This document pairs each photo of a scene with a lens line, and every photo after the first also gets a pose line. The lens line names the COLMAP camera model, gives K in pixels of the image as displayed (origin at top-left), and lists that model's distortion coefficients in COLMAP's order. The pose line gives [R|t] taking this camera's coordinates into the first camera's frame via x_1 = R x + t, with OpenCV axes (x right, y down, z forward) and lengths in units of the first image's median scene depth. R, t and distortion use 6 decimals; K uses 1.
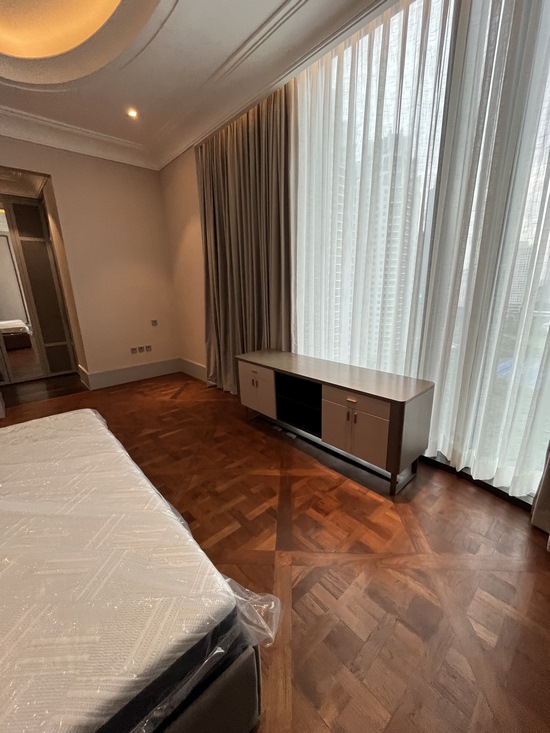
lens RADIAL K [[297.8, 0, 274.8], [0, 297.8, 365.9], [0, 0, 1]] dist [-0.002926, 0.000591]
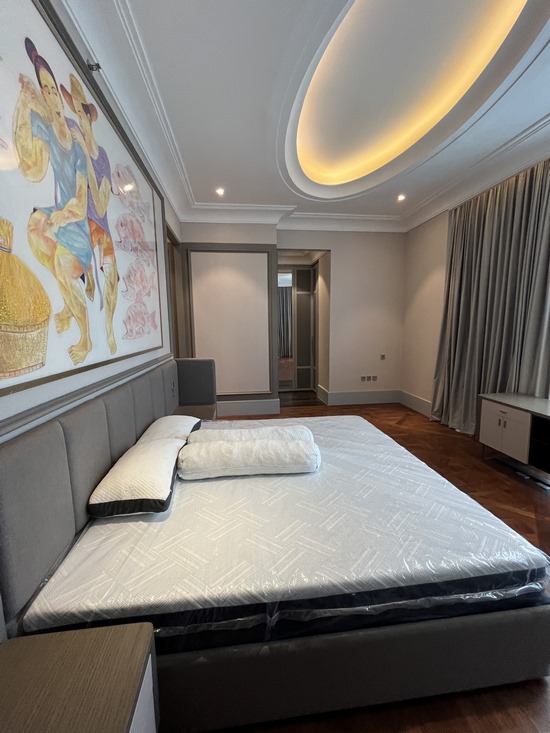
lens RADIAL K [[297.8, 0, 275.8], [0, 297.8, 365.4], [0, 0, 1]] dist [-0.002926, 0.000591]
pose [[0.820081, 0.090262, -0.565083, -0.106428], [-0.155990, 0.985346, -0.068991, 0.039505], [0.550576, 0.144725, 0.822144, -0.222790]]
